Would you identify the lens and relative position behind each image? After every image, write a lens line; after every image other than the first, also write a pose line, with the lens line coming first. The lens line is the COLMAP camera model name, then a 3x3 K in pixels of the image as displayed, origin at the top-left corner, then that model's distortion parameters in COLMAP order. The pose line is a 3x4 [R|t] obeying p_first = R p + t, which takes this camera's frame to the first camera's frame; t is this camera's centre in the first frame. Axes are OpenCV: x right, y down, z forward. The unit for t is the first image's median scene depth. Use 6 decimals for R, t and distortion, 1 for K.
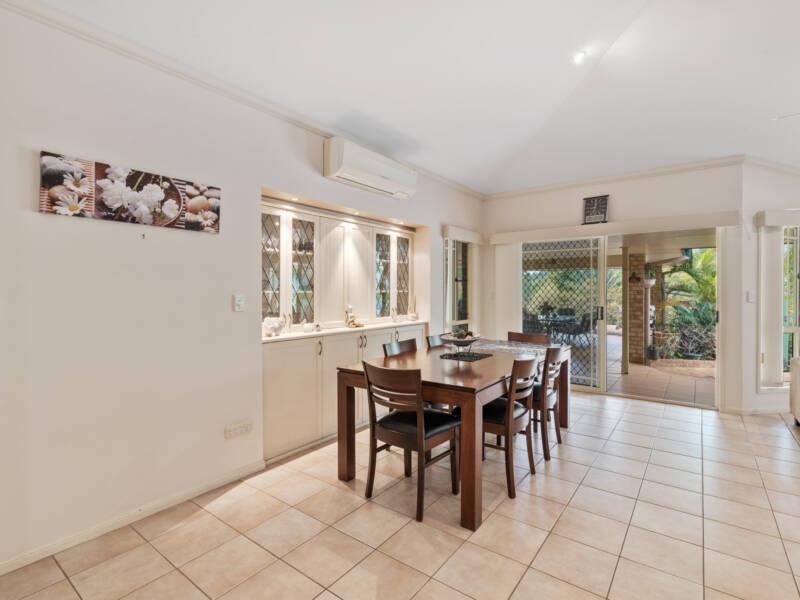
lens RADIAL K [[391.4, 0, 399.9], [0, 391.4, 294.9], [0, 0, 1]] dist [0.000042, -0.000043]
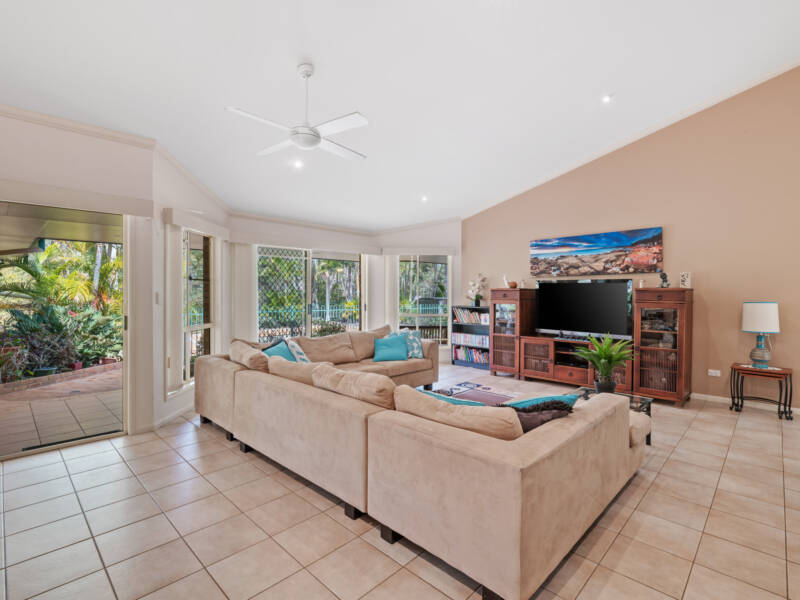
lens RADIAL K [[391.4, 0, 399.9], [0, 391.4, 294.9], [0, 0, 1]] dist [0.000042, -0.000043]
pose [[0.124348, -0.006060, 0.992220, 0.028080], [0.006792, 0.999963, 0.005257, -0.002283], [-0.992215, 0.006085, 0.124384, 0.163358]]
